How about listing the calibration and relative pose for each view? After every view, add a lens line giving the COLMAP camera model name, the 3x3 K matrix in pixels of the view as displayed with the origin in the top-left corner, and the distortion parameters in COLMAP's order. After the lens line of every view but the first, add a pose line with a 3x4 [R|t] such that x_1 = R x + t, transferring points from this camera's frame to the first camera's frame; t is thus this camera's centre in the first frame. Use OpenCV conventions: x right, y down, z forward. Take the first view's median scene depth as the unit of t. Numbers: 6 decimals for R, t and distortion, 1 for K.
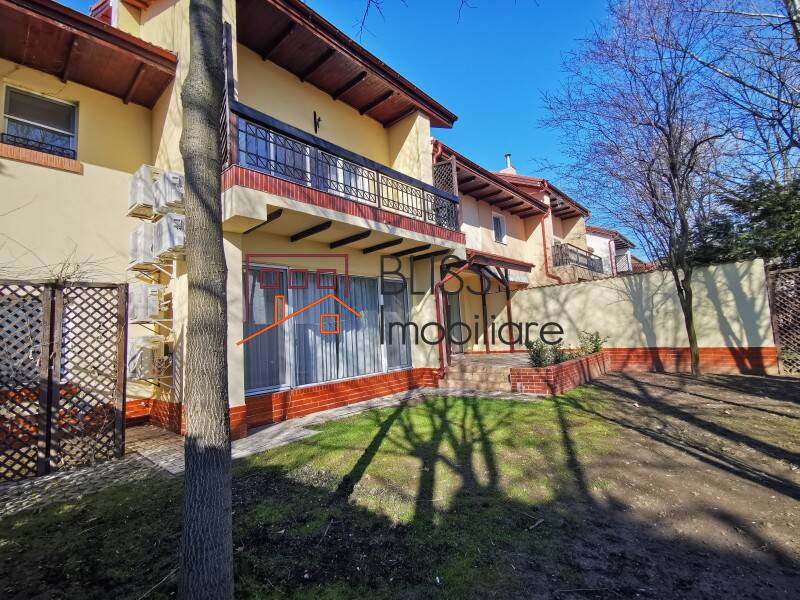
lens RADIAL K [[367.5, 0, 402.3], [0, 367.5, 296.9], [0, 0, 1]] dist [0.001269, 0.000595]
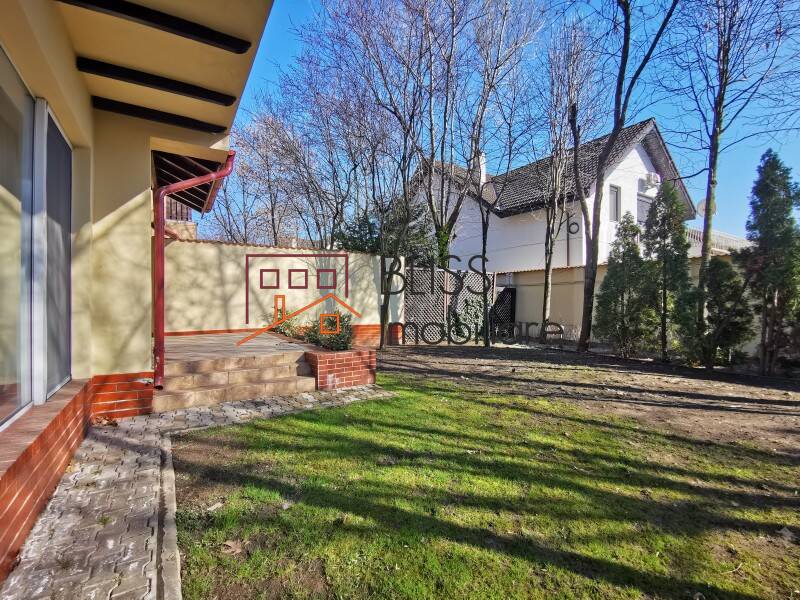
lens RADIAL K [[367.5, 0, 402.3], [0, 367.5, 296.9], [0, 0, 1]] dist [0.001269, 0.000595]
pose [[0.261015, 0.070423, 0.962763, -0.265376], [-0.115008, 0.992501, -0.041418, 0.087717], [-0.958459, -0.099915, 0.267156, 0.597567]]
